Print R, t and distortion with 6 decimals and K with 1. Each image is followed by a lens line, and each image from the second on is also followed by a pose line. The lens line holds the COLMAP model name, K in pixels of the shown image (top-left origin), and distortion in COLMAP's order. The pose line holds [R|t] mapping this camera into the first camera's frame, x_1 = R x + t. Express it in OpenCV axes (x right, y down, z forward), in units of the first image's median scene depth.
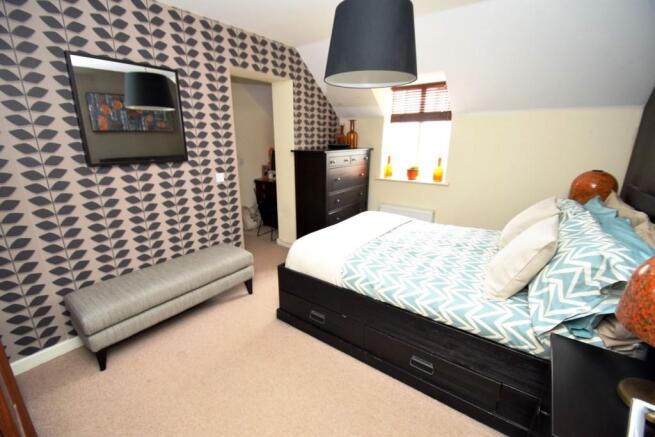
lens RADIAL K [[285.9, 0, 322.1], [0, 285.9, 217.0], [0, 0, 1]] dist [-0.010761, -0.001111]
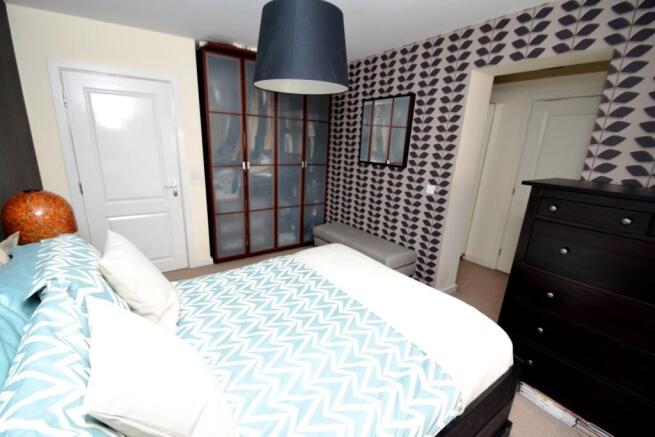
lens RADIAL K [[285.9, 0, 321.2], [0, 285.9, 220.8], [0, 0, 1]] dist [-0.010761, -0.001111]
pose [[-0.294824, 0.238319, -0.925356, 0.733868], [-0.294978, 0.898404, 0.325359, -0.260500], [0.908882, 0.368883, -0.194572, 0.917350]]
